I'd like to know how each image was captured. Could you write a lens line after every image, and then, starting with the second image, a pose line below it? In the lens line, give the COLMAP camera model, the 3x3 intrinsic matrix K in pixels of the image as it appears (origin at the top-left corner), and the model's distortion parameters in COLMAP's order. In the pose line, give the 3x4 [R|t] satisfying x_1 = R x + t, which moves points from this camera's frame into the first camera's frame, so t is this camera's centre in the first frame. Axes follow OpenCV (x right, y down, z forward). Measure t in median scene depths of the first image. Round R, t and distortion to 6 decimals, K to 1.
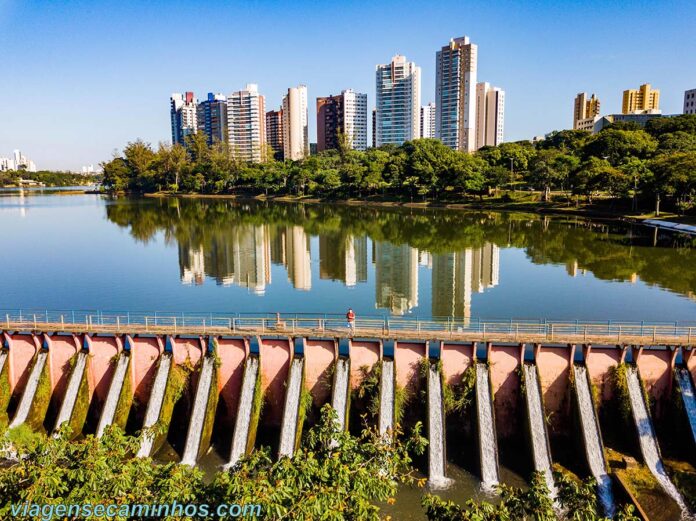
lens RADIAL K [[537.4, 0, 348.0], [0, 537.4, 260.5], [0, 0, 1]] dist [0.052155, -0.002465]
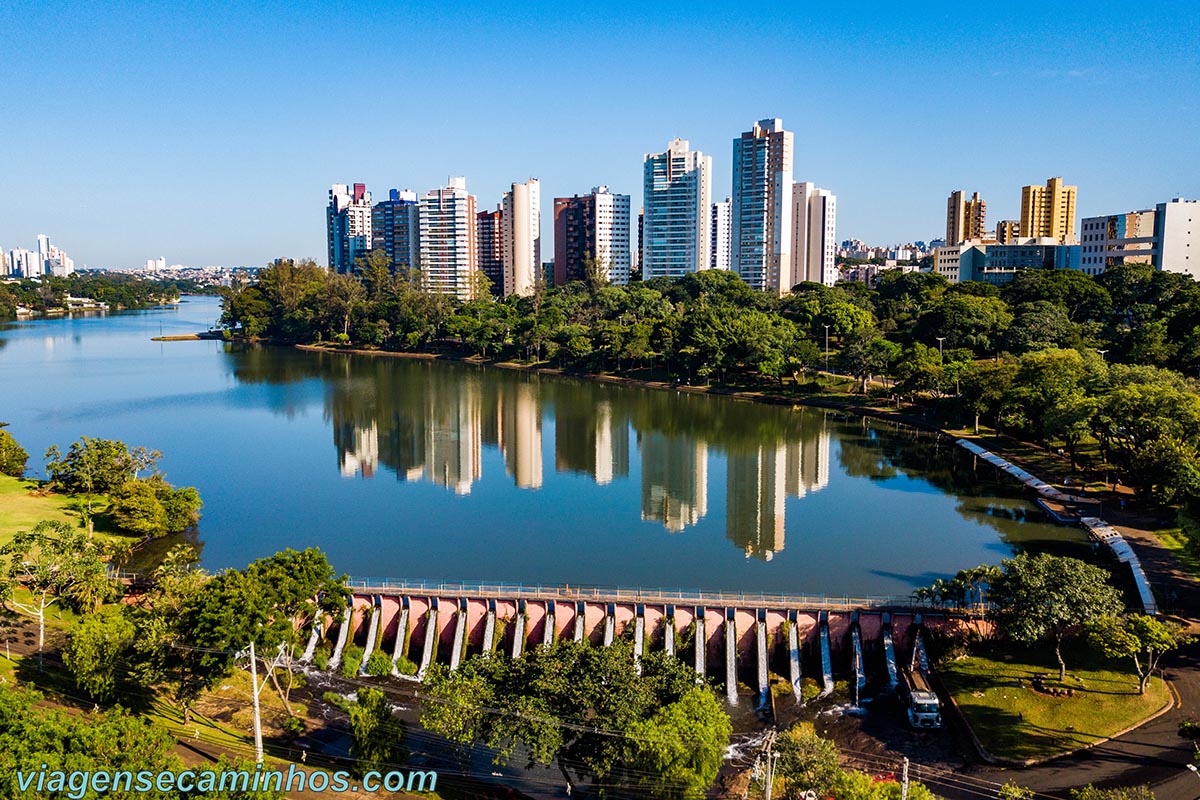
lens RADIAL K [[885.2, 0, 600.0], [0, 885.2, 400.0], [0, 0, 1]] dist [0.100786, -0.113850]
pose [[0.999961, 0.008503, 0.002573, -0.003449], [-0.008413, 0.999417, -0.033093, -0.023443], [-0.002853, 0.033070, 0.999449, -0.105038]]
